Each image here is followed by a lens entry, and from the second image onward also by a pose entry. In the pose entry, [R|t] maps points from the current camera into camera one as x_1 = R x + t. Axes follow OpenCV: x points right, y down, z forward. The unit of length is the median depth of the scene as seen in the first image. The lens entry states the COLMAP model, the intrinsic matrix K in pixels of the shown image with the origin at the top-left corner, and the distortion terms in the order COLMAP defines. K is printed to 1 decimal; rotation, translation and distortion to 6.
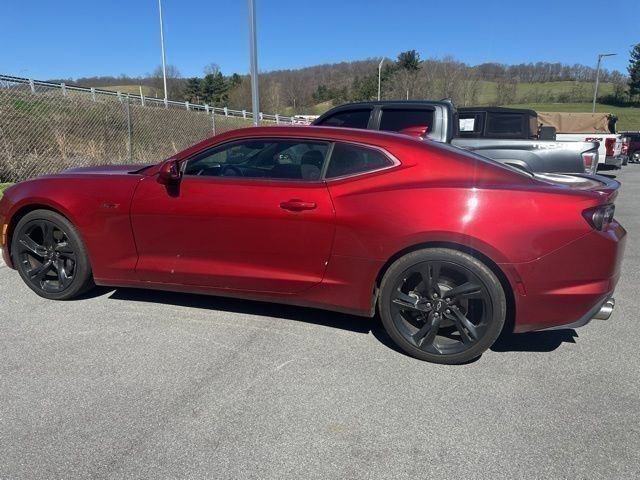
lens RADIAL K [[446.0, 0, 321.8], [0, 446.0, 245.1], [0, 0, 1]] dist [0.035244, -0.046649]
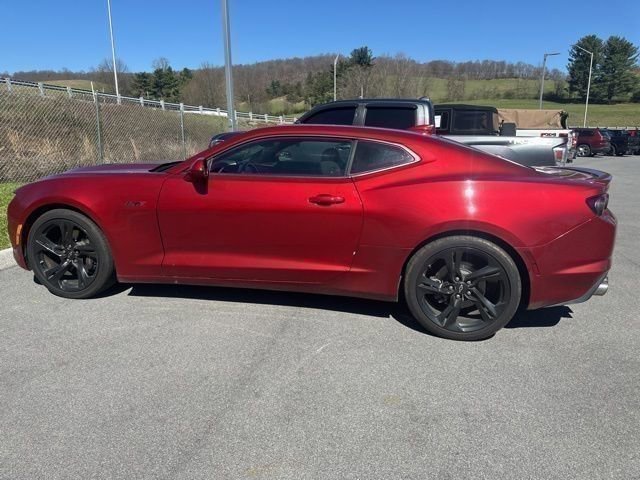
lens RADIAL K [[446.0, 0, 321.4], [0, 446.0, 244.1], [0, 0, 1]] dist [0.035244, -0.046649]
pose [[0.995358, -0.027309, 0.092290, -0.163228], [0.026727, 0.999614, 0.007533, 0.008633], [-0.092460, -0.005031, 0.995704, -0.059964]]
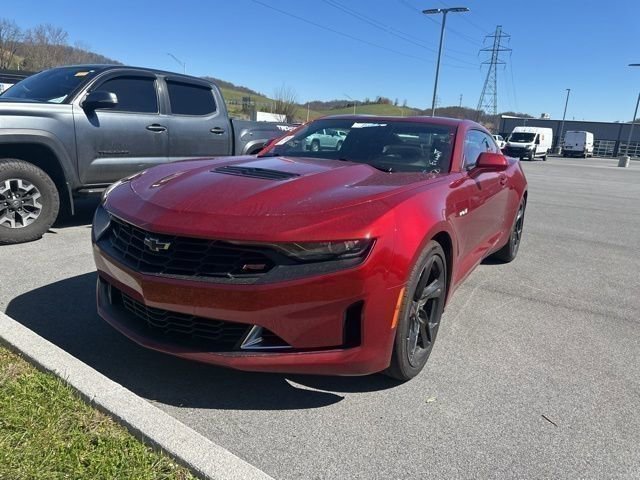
lens RADIAL K [[446.0, 0, 326.4], [0, 446.0, 245.6], [0, 0, 1]] dist [0.035244, -0.046649]
pose [[0.232822, -0.242978, 0.941677, -1.477208], [0.176864, 0.962718, 0.204679, -0.269039], [-0.956302, 0.118895, 0.267116, 1.144278]]
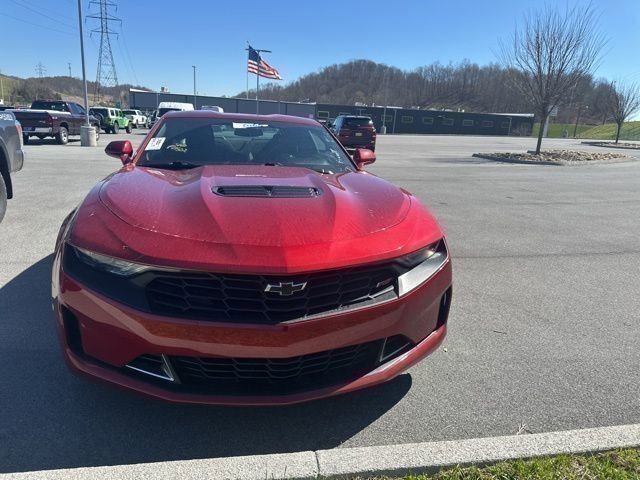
lens RADIAL K [[446.0, 0, 322.4], [0, 446.0, 238.6], [0, 0, 1]] dist [0.035244, -0.046649]
pose [[-0.500610, -0.250670, 0.828586, -1.405640], [0.155405, 0.915585, 0.370882, -0.451712], [-0.851610, 0.314434, -0.419395, 1.751206]]
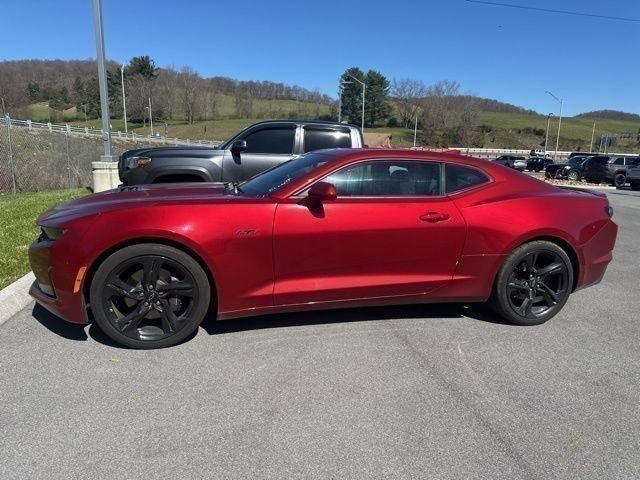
lens RADIAL K [[446.0, 0, 323.1], [0, 446.0, 252.0], [0, 0, 1]] dist [0.035244, -0.046649]
pose [[0.853551, -0.102159, 0.510895, -0.898282], [0.105840, 0.994141, 0.021962, -0.053096], [-0.510145, 0.035327, 0.859363, 0.130369]]
